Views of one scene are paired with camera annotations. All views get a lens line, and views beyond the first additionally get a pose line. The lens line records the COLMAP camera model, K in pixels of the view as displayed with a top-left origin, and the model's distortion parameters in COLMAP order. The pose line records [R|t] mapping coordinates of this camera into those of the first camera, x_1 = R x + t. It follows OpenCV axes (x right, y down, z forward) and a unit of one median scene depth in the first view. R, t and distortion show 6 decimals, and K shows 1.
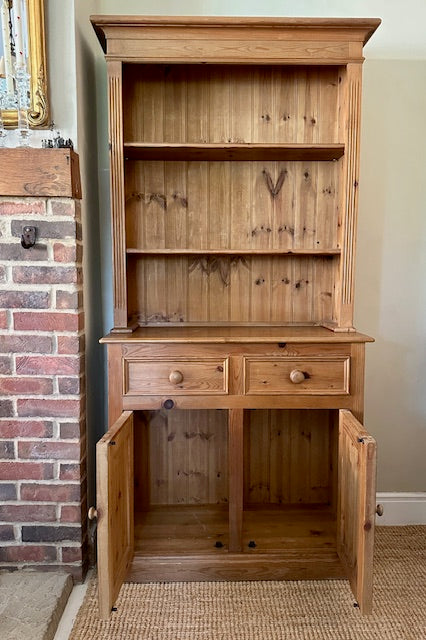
lens RADIAL K [[546.5, 0, 209.6], [0, 546.5, 330.9], [0, 0, 1]] dist [0.078016, -0.116710]
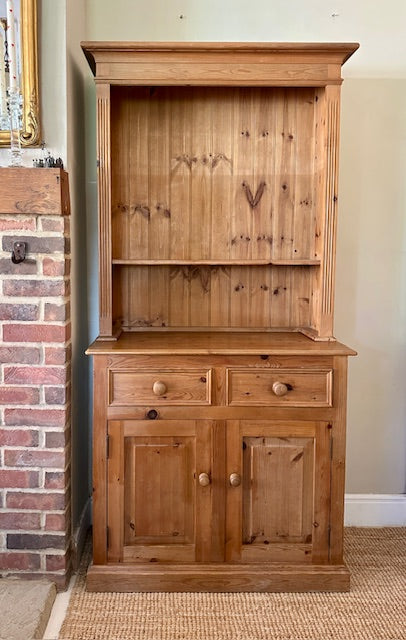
lens RADIAL K [[486.6, 0, 168.7], [0, 486.6, 285.1], [0, 0, 1]] dist [0.051350, -0.060799]
pose [[0.999744, 0.004724, -0.022118, -0.025336], [-0.005600, 0.999195, -0.039721, -0.068980], [0.021912, 0.039835, 0.998966, 0.087474]]
